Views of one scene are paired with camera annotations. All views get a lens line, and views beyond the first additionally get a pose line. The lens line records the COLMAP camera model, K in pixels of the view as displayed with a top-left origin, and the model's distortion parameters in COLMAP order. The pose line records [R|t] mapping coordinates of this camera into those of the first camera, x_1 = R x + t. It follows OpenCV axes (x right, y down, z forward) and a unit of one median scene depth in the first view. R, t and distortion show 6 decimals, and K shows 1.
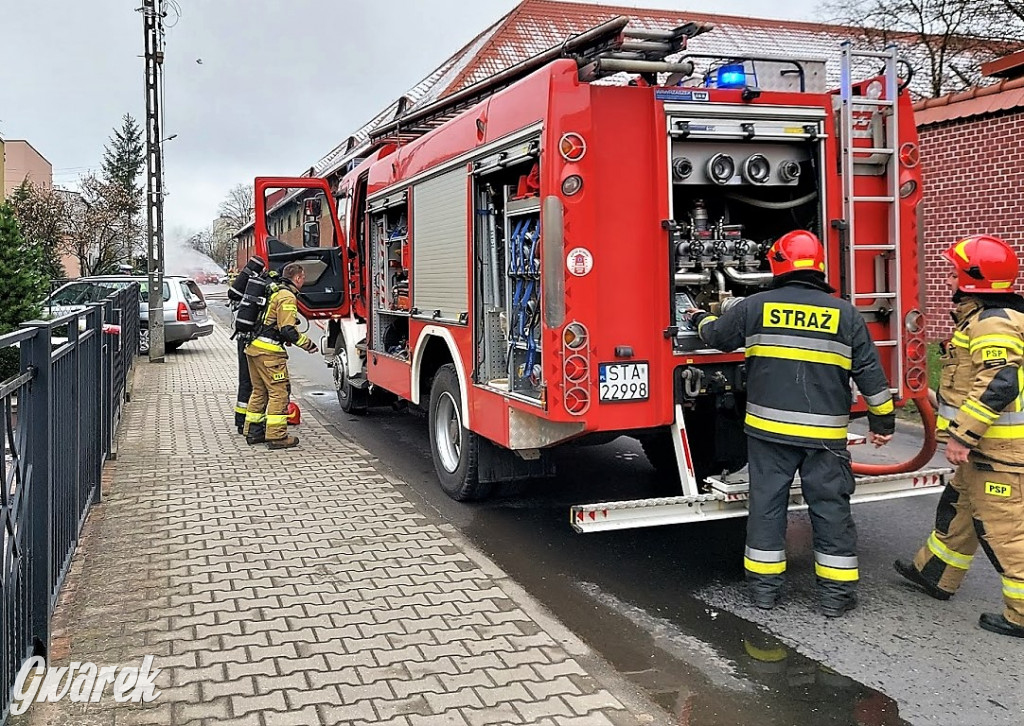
lens RADIAL K [[862.6, 0, 423.2], [0, 862.6, 281.3], [0, 0, 1]] dist [0.047973, -0.005855]
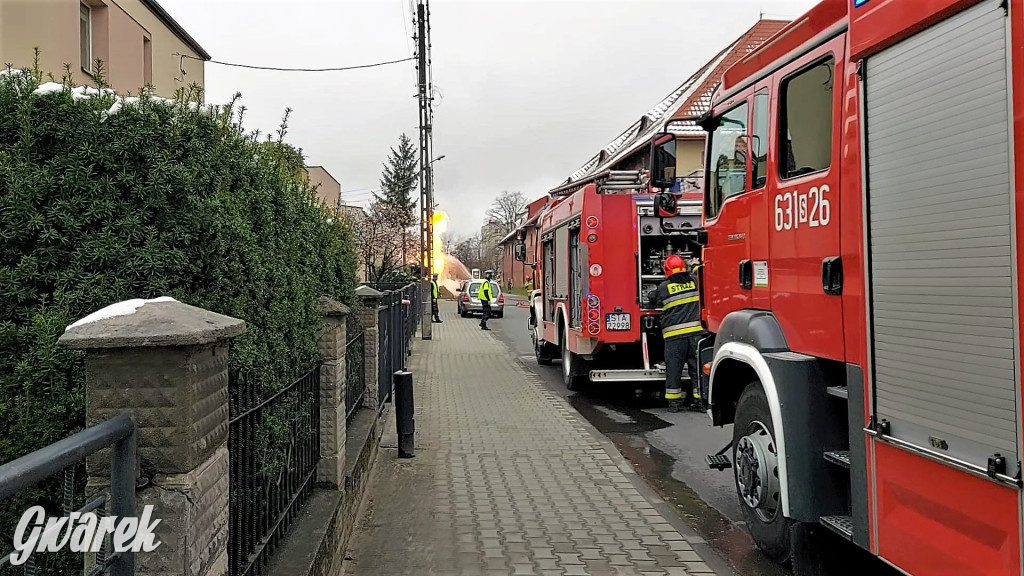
lens RADIAL K [[924.0, 0, 497.6], [0, 924.0, 283.4], [0, 0, 1]] dist [0.048036, -0.009063]
pose [[0.975219, -0.000654, -0.221239, 0.387855], [-0.000560, 0.999985, -0.005425, 0.022524], [0.221240, 0.005414, 0.975204, -1.242169]]
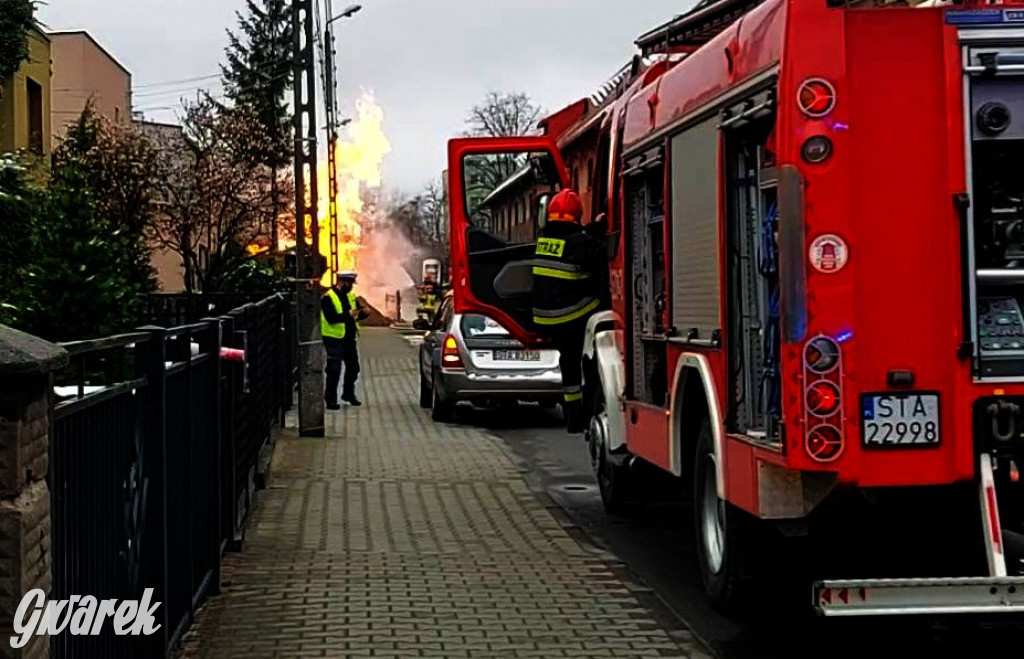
lens RADIAL K [[1914.2, 0, 437.9], [0, 1914.2, 288.8], [0, 0, 1]] dist [0.076553, 0.013166]
pose [[0.970586, -0.008018, -0.240620, 0.203445], [0.006760, 0.999959, -0.006054, 0.012193], [0.240659, 0.004250, 0.970600, -0.536140]]
